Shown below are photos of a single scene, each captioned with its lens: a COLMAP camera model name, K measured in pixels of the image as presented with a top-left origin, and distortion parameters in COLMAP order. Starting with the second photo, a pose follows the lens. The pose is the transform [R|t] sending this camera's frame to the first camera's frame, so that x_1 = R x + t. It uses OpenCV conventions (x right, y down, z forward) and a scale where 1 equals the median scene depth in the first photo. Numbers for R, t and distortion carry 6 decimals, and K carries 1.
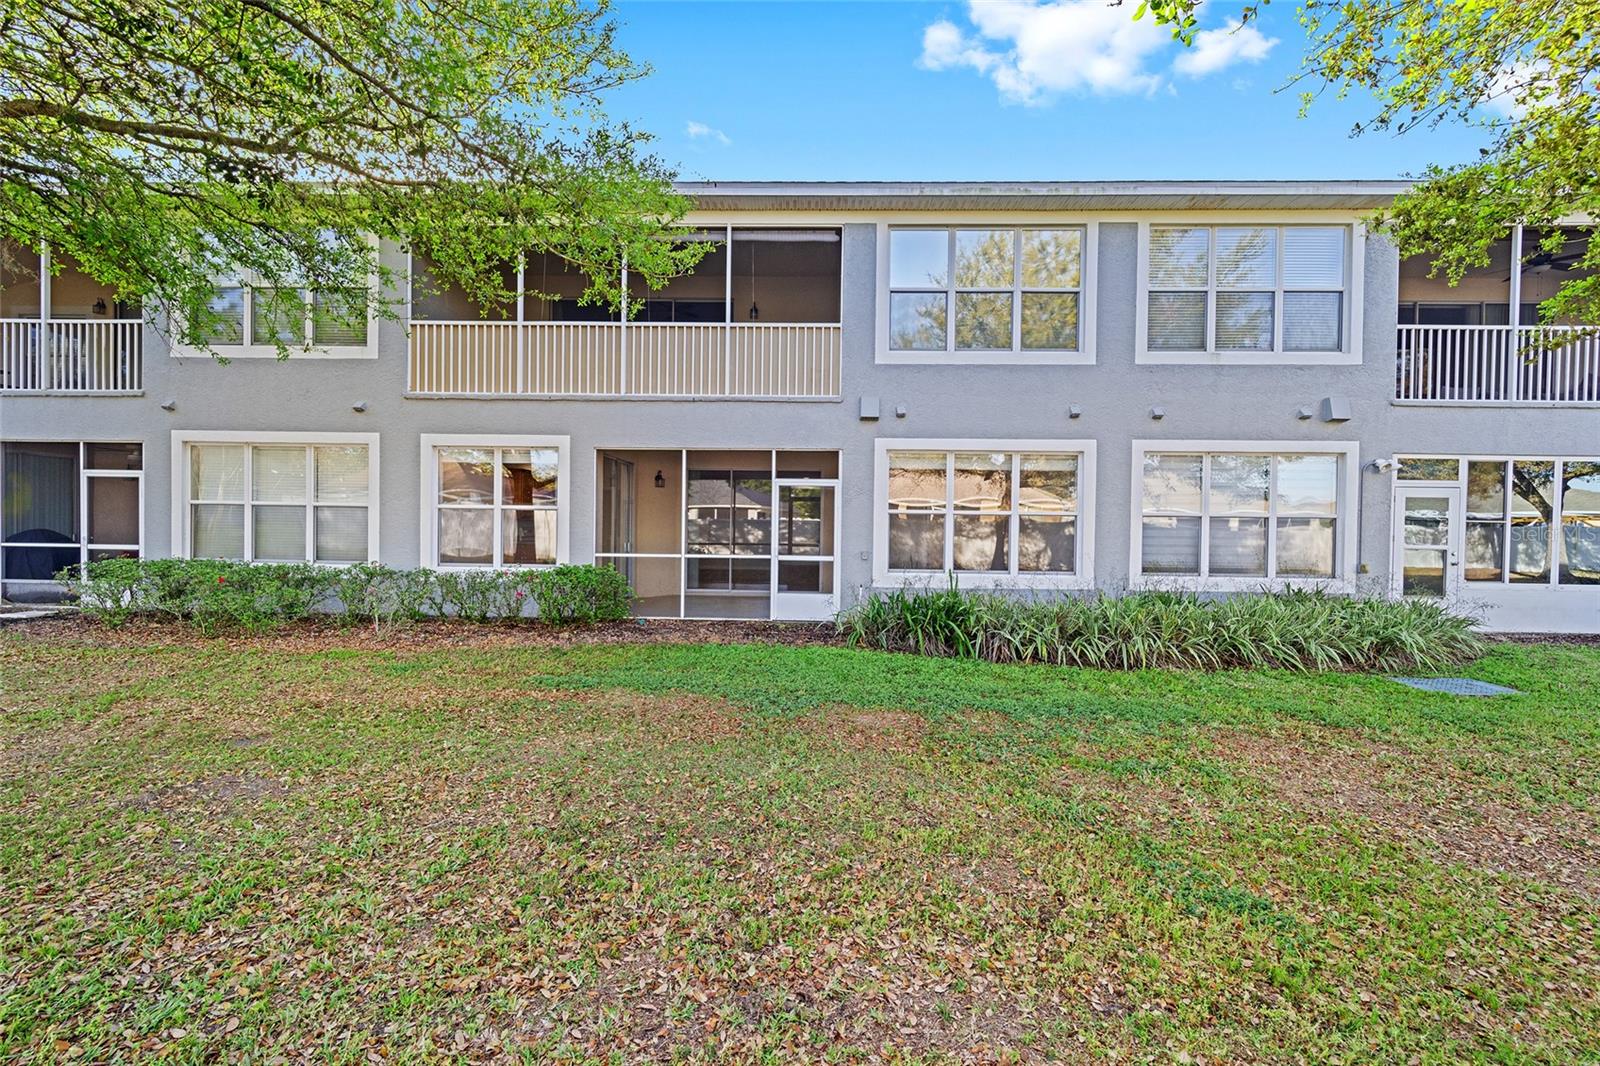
lens RADIAL K [[602.5, 0, 800.0], [0, 602.5, 533.0], [0, 0, 1]] dist [-0.000121, -0.000109]
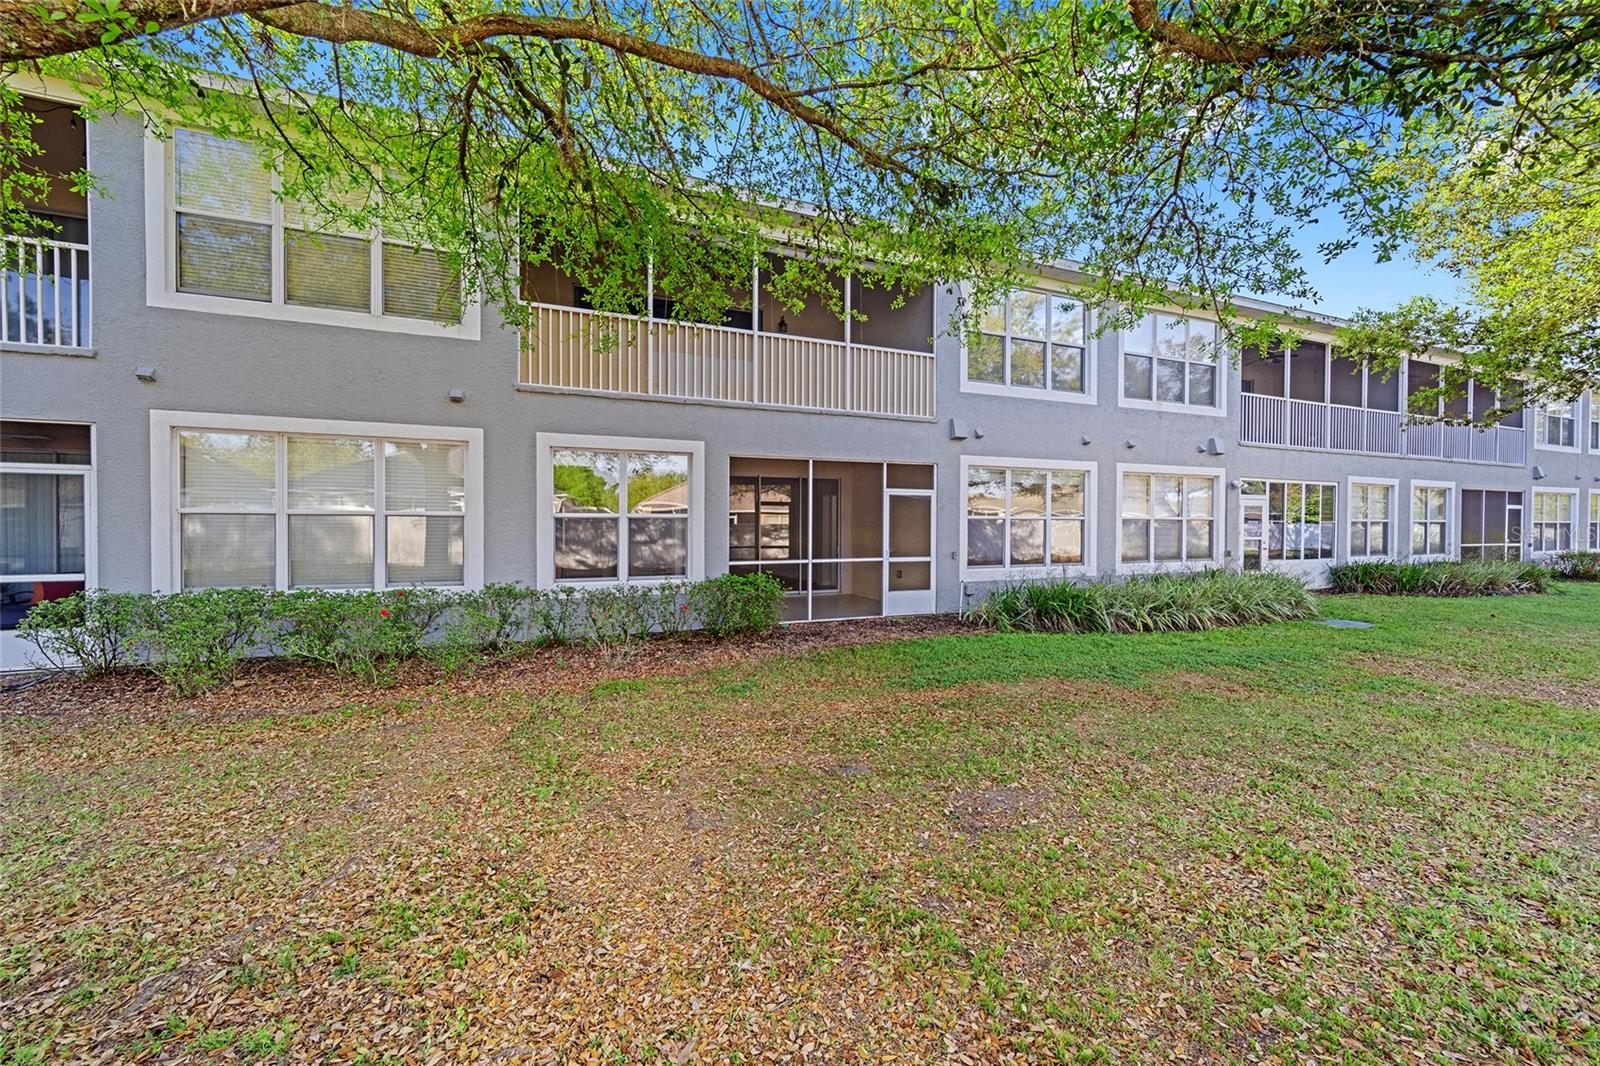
lens RADIAL K [[632.3, 0, 790.7], [0, 632.3, 535.9], [0, 0, 1]] dist [-0.000971, -0.000099]
pose [[0.910317, -0.019371, 0.413459, -0.685020], [0.020003, 0.999796, 0.002801, -0.010504], [-0.413429, 0.005720, 0.910518, 0.018464]]
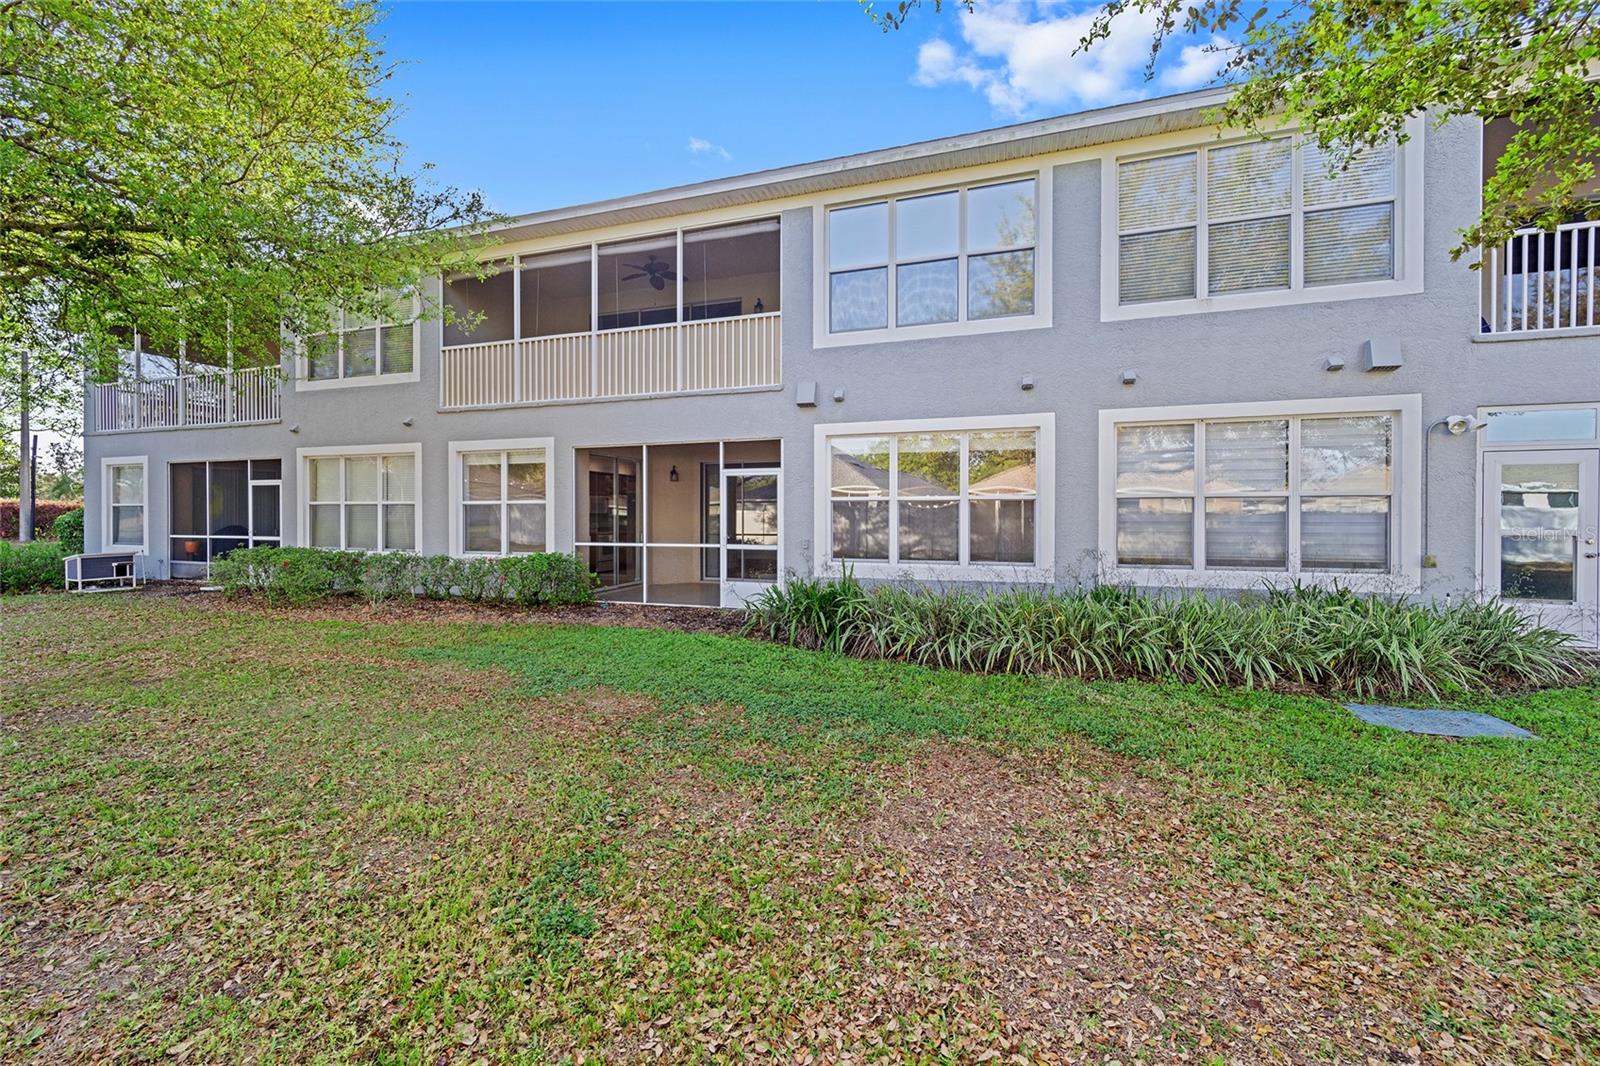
lens RADIAL K [[642.8, 0, 796.4], [0, 642.8, 517.2], [0, 0, 1]] dist [0.000429, -0.000783]
pose [[0.955350, -0.012724, -0.295203, 0.401537], [0.009884, 0.999889, -0.011109, 0.004390], [0.295312, 0.007695, 0.955370, -0.004768]]
